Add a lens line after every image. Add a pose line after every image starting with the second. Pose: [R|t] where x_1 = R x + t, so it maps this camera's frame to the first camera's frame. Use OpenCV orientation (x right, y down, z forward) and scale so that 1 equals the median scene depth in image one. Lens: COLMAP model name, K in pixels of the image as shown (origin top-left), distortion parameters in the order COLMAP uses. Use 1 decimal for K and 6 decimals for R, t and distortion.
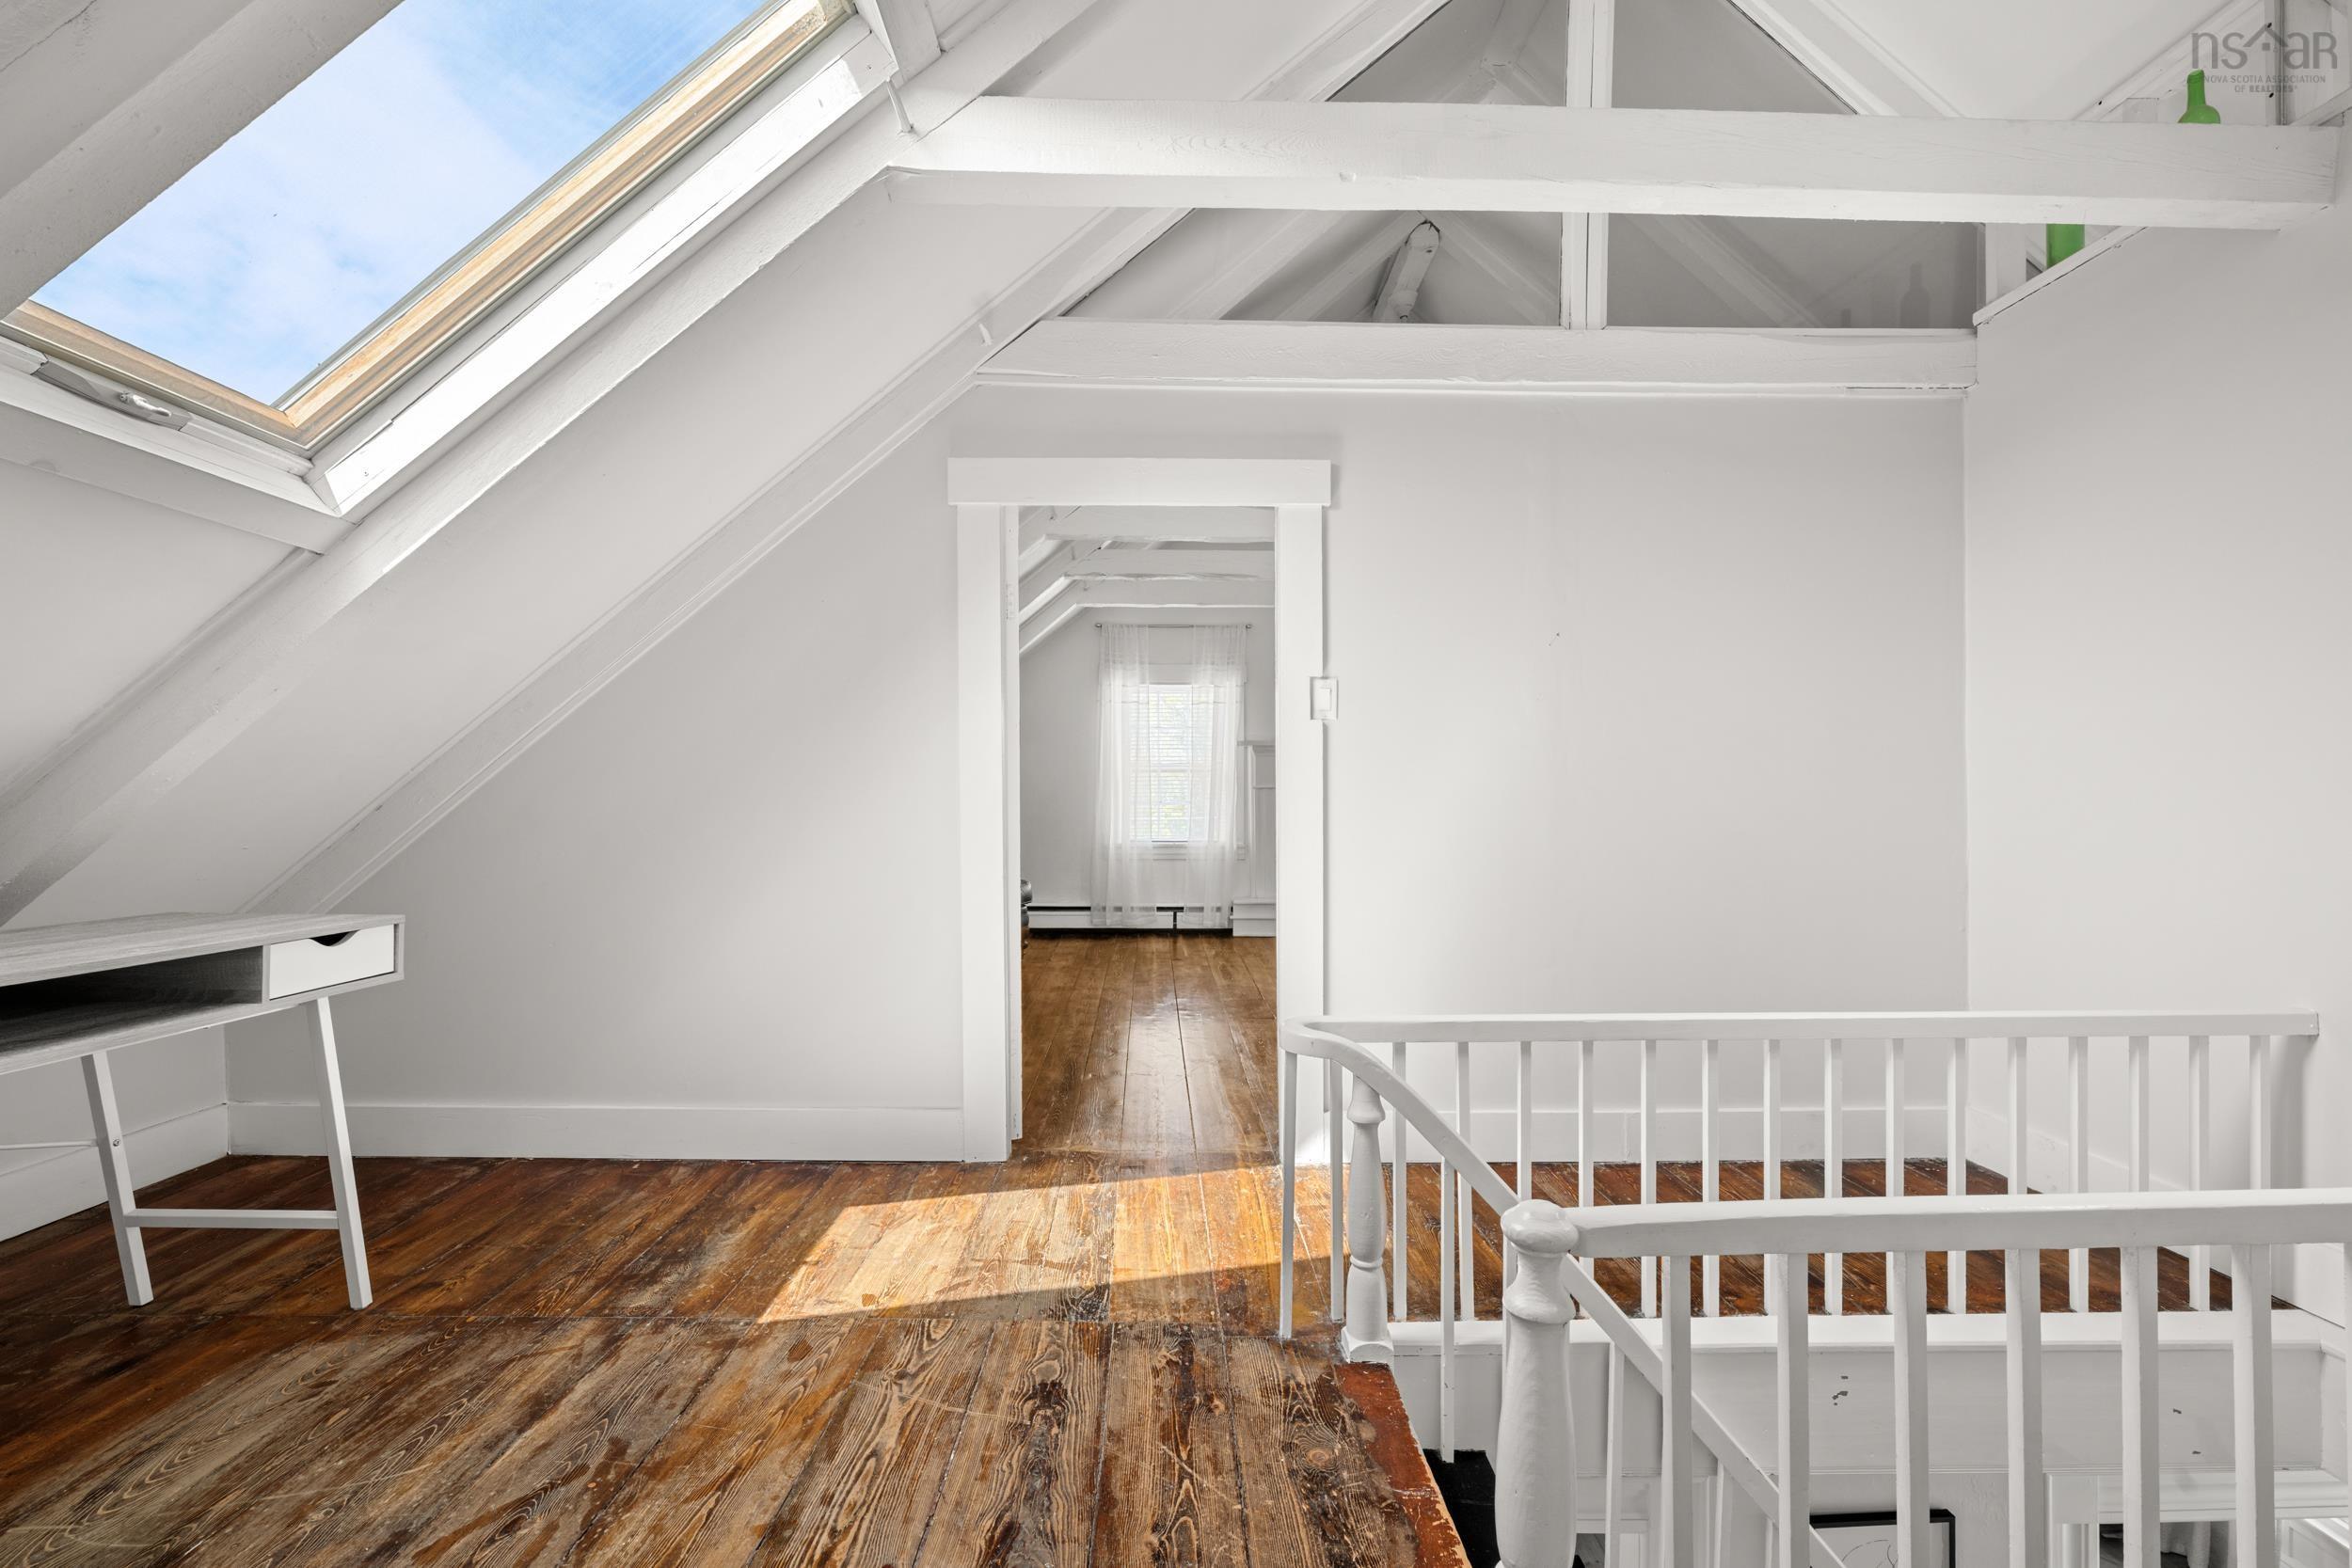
lens RADIAL K [[1056.3, 0, 1176.9], [0, 1056.3, 791.0], [0, 0, 1]] dist [-0.000910, 0.000157]
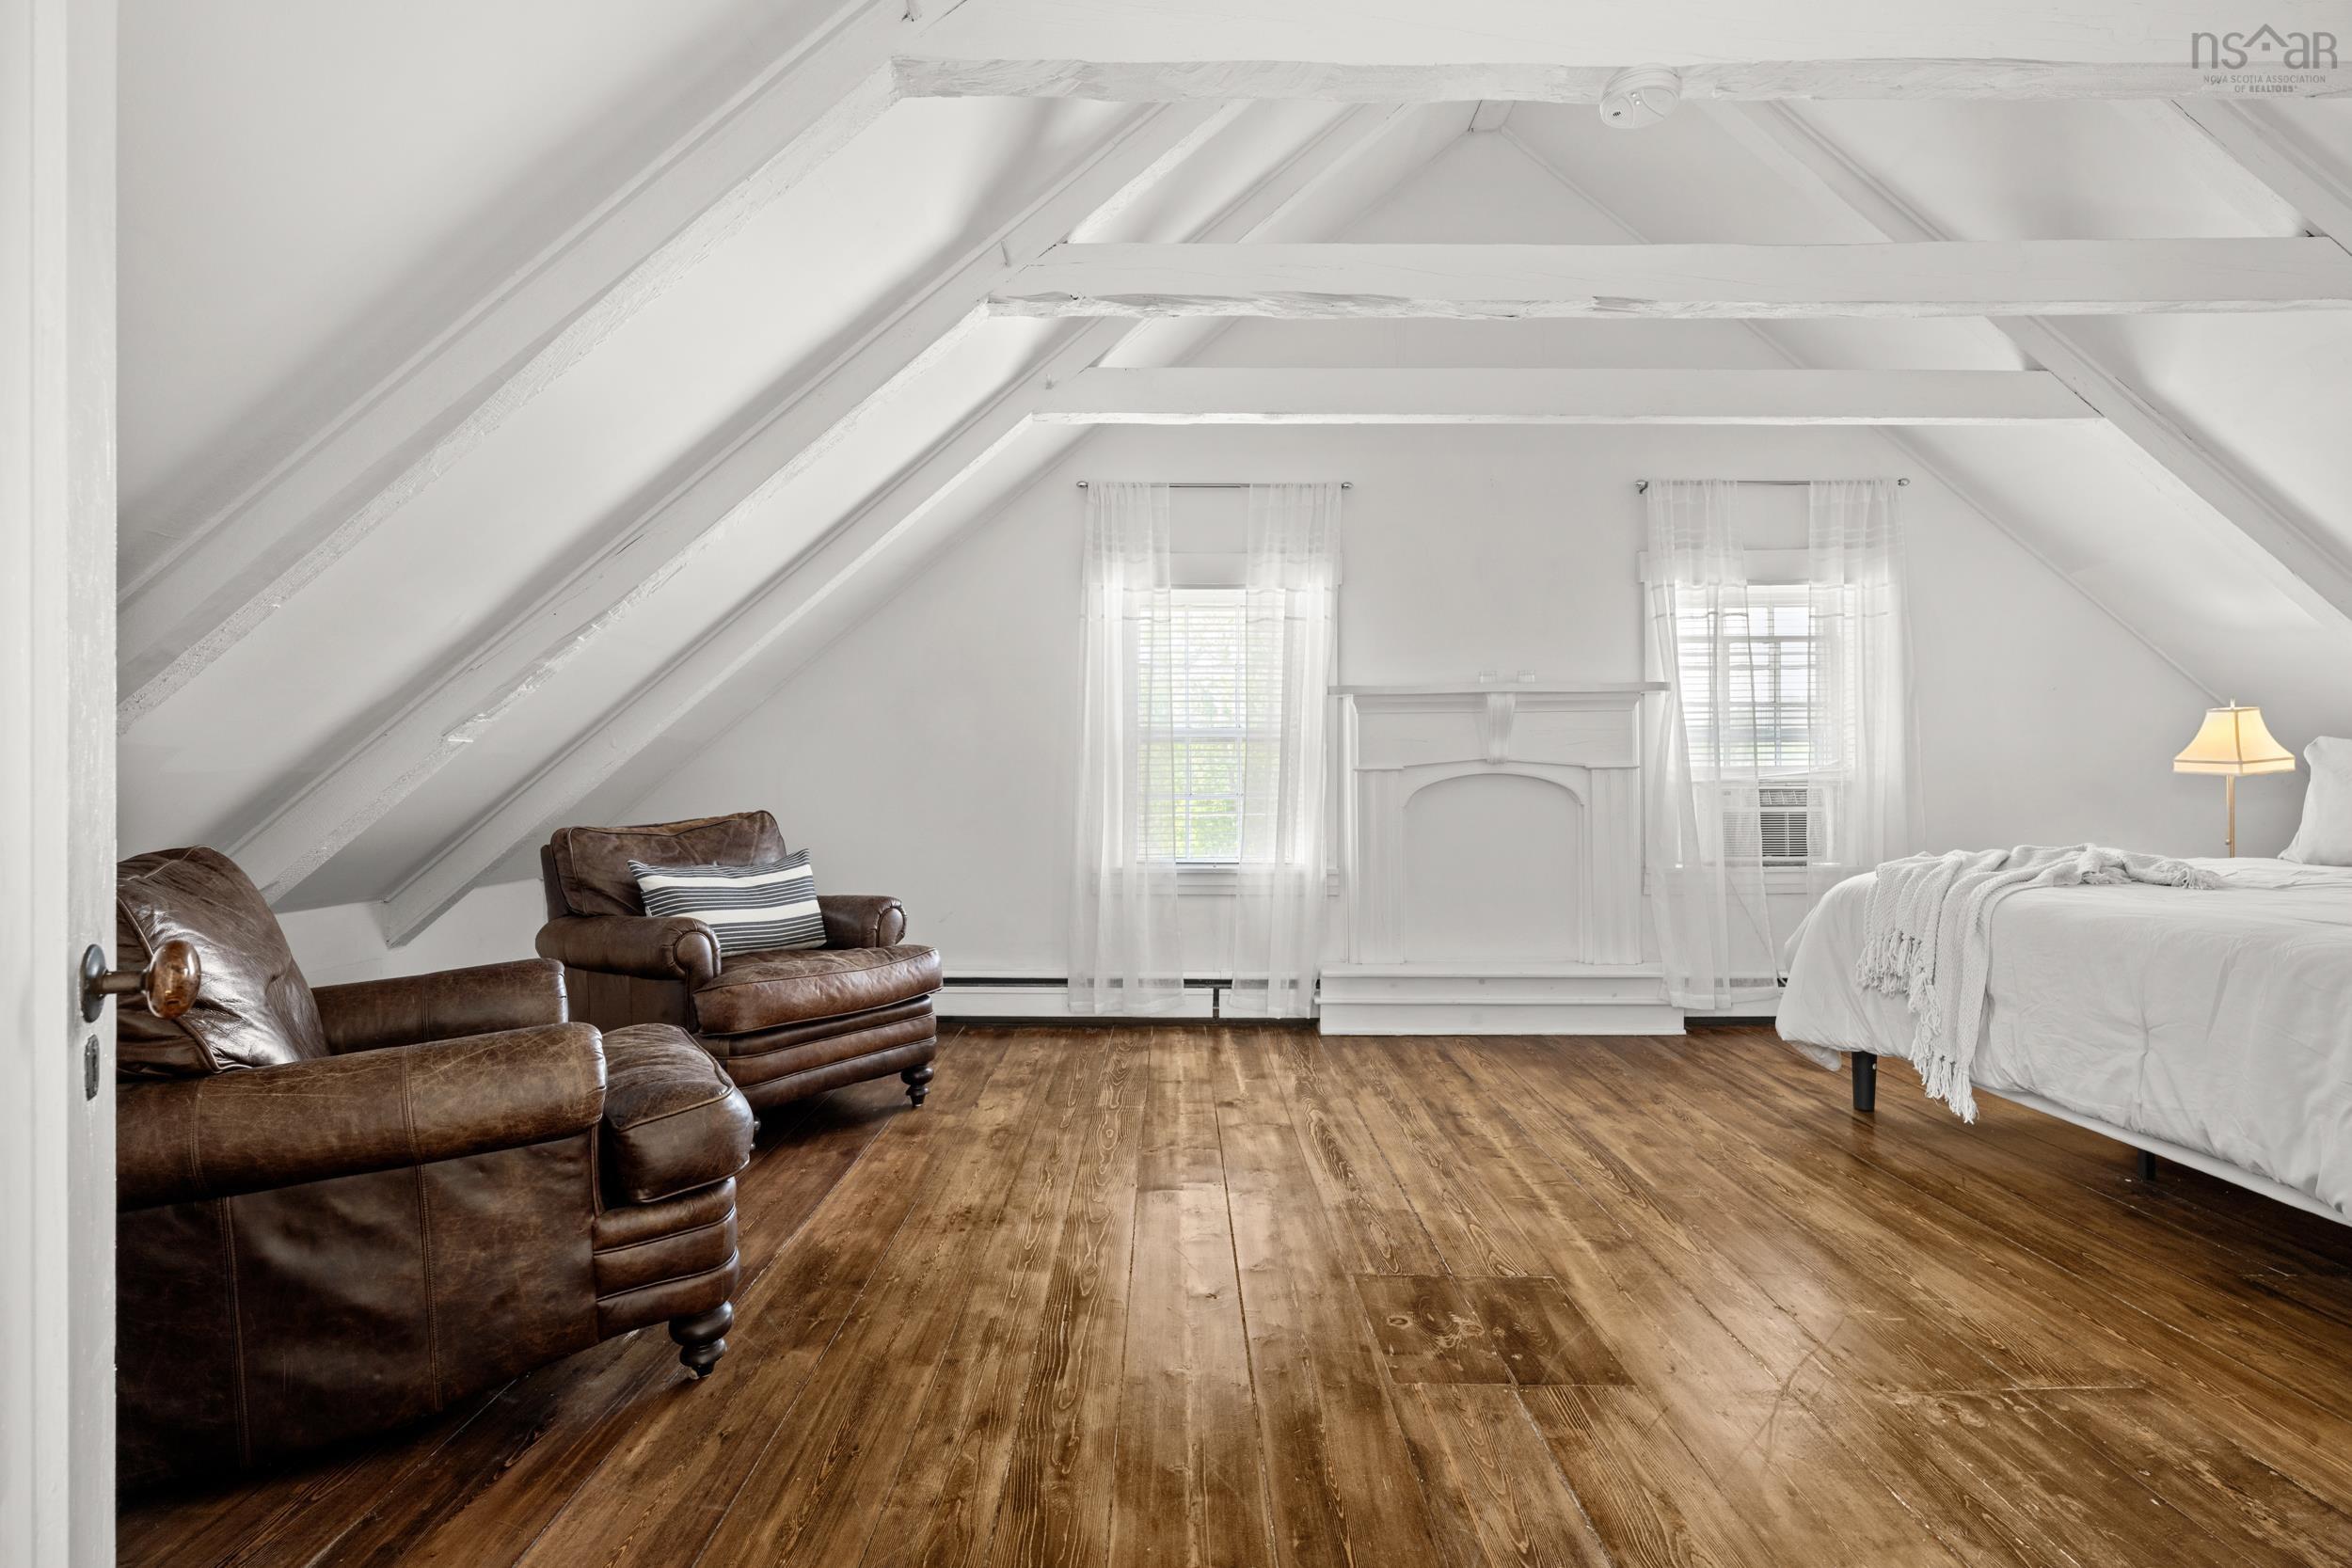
lens RADIAL K [[1150.4, 0, 1174.6], [0, 1150.4, 788.1], [0, 0, 1]] dist [-0.002282, -0.000182]
pose [[0.999696, 0.001889, -0.024602, -0.009065], [-0.001790, 0.999990, 0.004010, 0.005258], [0.024609, -0.003964, 0.999689, 0.386587]]
